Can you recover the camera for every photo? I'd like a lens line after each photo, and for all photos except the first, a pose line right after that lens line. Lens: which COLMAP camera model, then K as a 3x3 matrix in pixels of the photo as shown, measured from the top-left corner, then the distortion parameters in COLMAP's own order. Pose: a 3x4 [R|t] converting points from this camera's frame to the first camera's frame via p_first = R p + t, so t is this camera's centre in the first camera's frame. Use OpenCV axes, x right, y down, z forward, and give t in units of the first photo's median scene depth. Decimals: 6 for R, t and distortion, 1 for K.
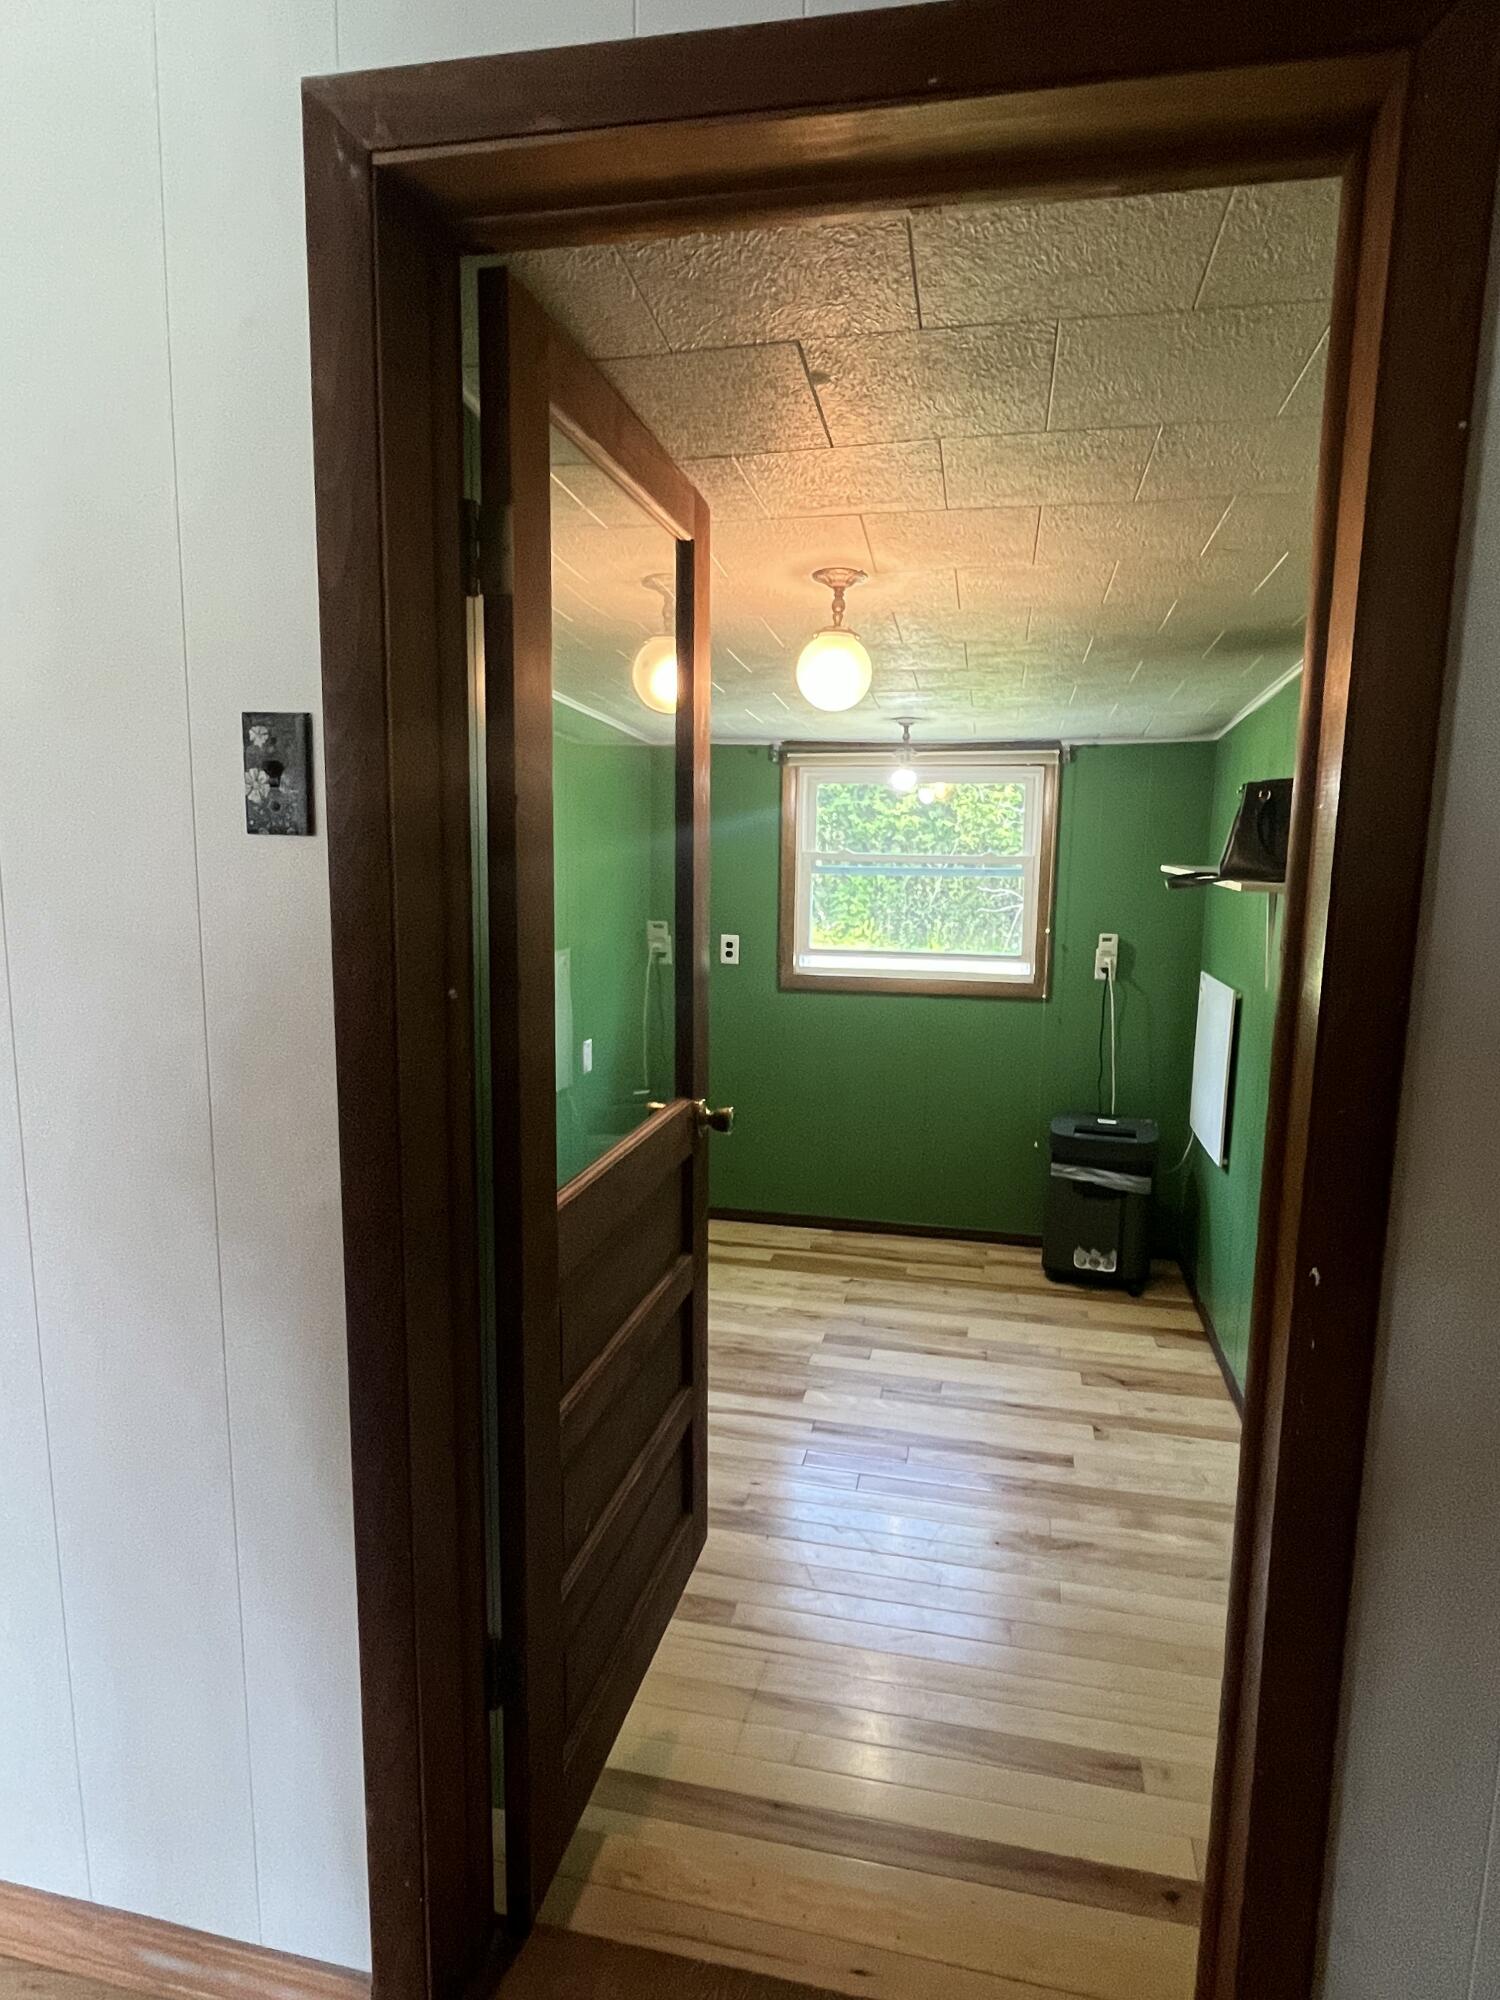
lens RADIAL K [[1111.9, 0, 754.4], [0, 1111.9, 1003.2], [0, 0, 1]] dist [0.004385, -0.000161]
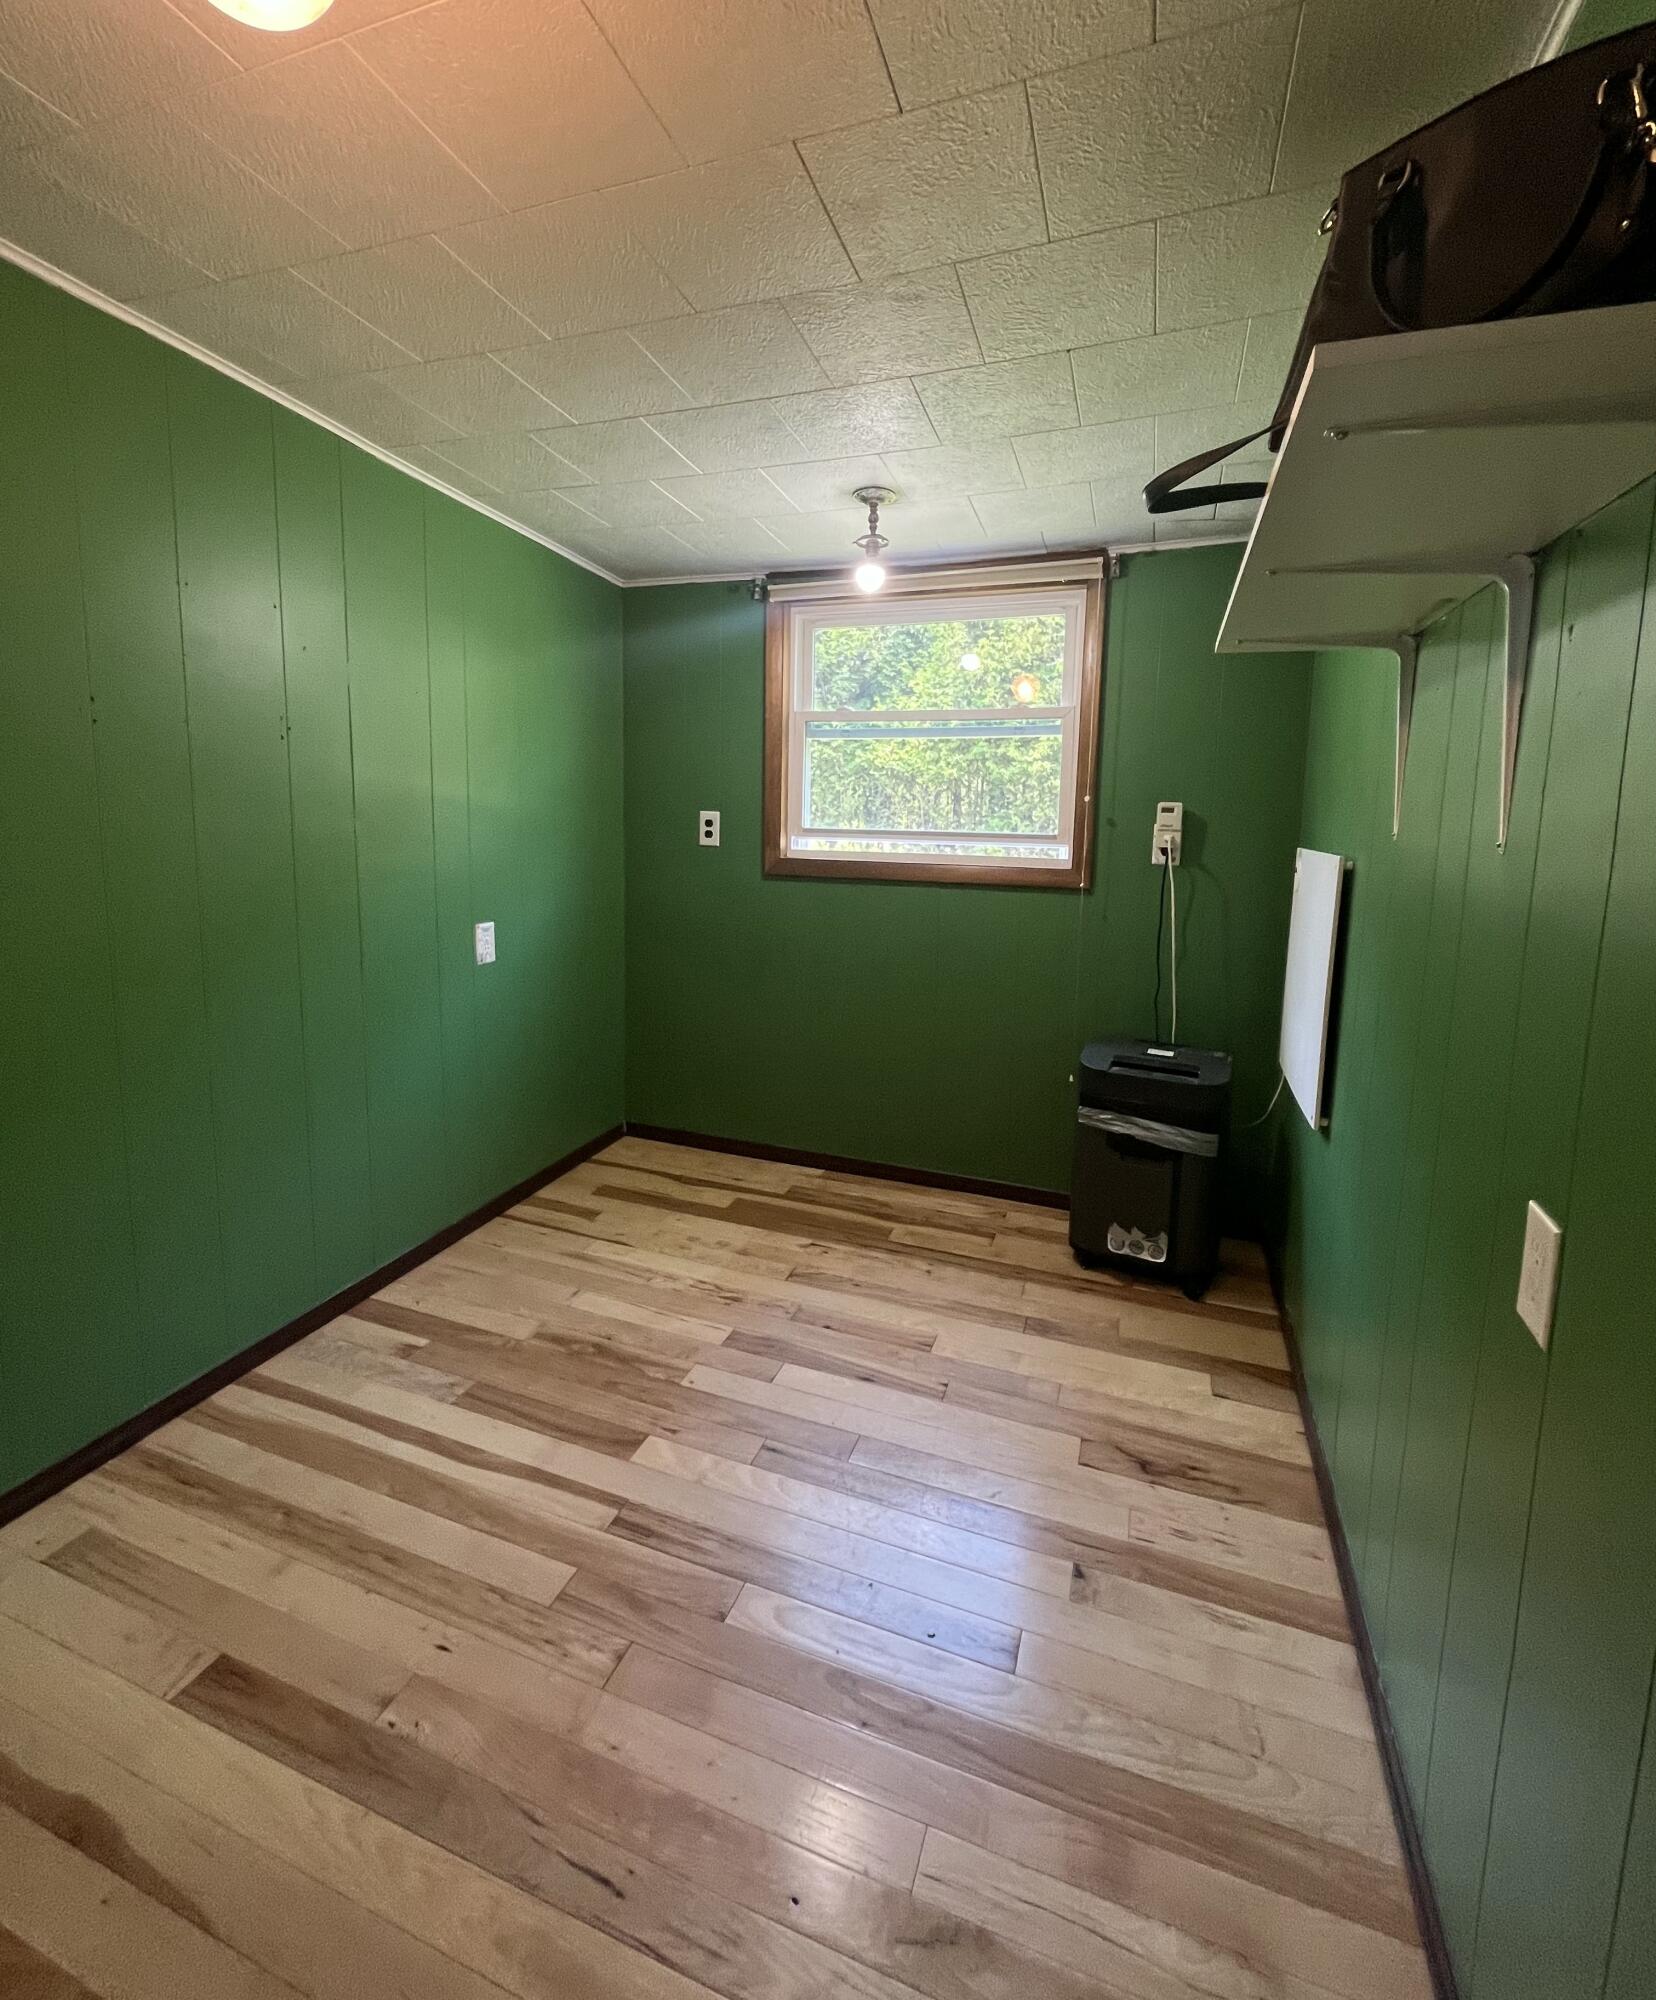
lens RADIAL K [[891.2, 0, 823.1], [0, 891.2, 916.8], [0, 0, 1]] dist [-0.004974, 0.000626]
pose [[0.990111, 0.023048, -0.138377, 0.177369], [-0.026942, 0.999290, -0.026334, 0.038294], [0.137672, 0.029802, 0.990029, 0.387256]]
